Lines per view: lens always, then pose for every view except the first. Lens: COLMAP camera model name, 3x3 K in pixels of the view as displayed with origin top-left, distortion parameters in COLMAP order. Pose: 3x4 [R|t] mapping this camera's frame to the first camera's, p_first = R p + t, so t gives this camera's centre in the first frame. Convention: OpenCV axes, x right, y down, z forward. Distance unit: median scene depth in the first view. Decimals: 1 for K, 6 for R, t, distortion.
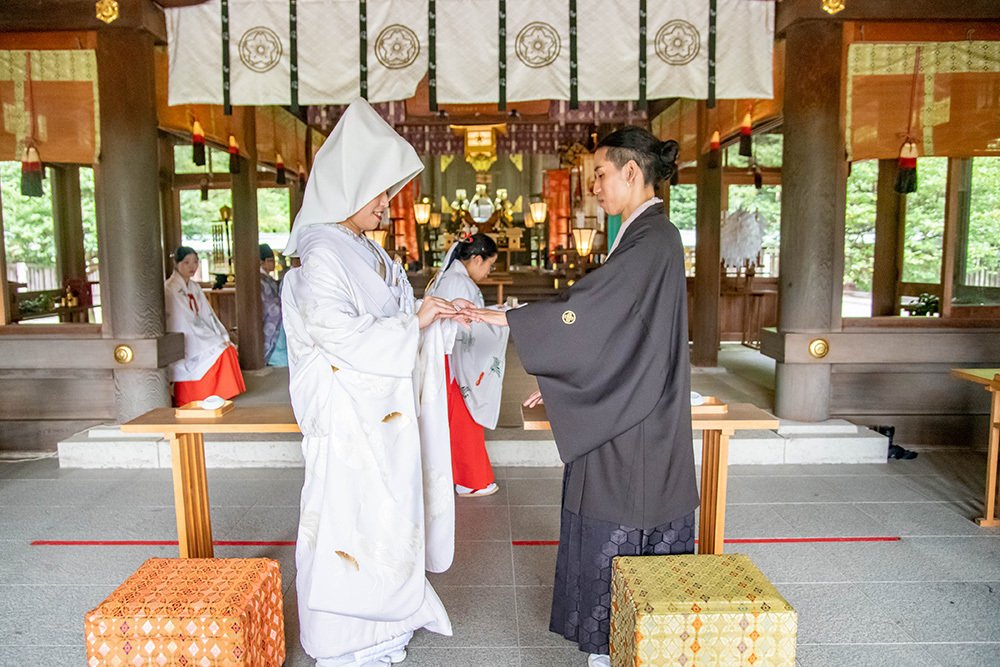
lens RADIAL K [[756.4, 0, 525.1], [0, 756.4, 355.9], [0, 0, 1]] dist [-0.066199, 0.026962]
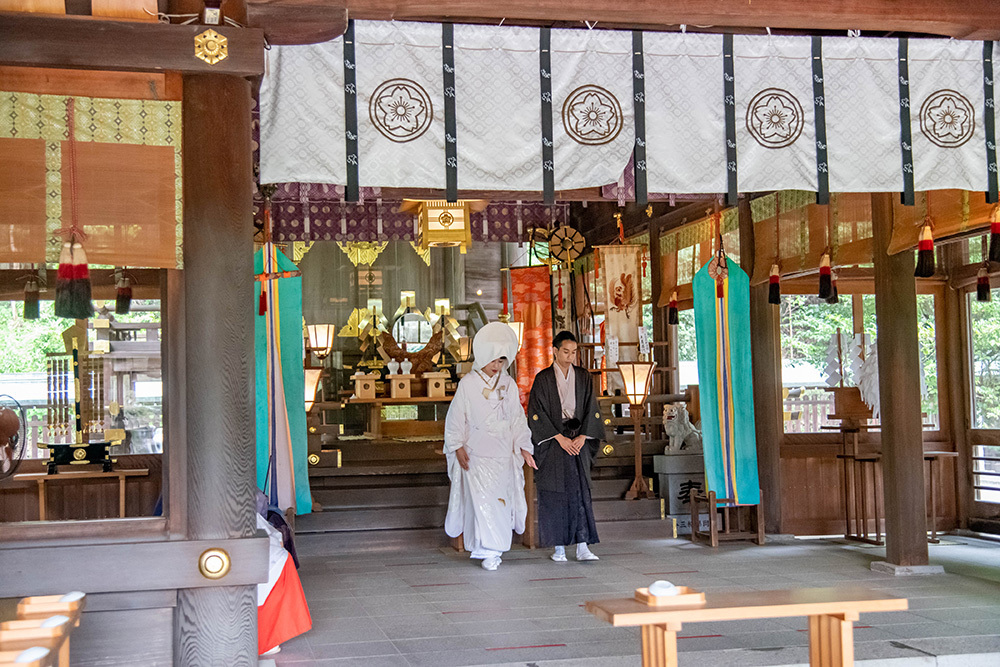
lens RADIAL K [[1495.3, 0, 500.0], [0, 1495.3, 333.5], [0, 0, 1]] dist [0.137075, -0.161909]
pose [[0.970466, -0.004595, 0.241193, -0.605978], [0.048751, 0.982926, -0.177428, 0.044474], [-0.236259, 0.183946, 0.954120, -0.316424]]
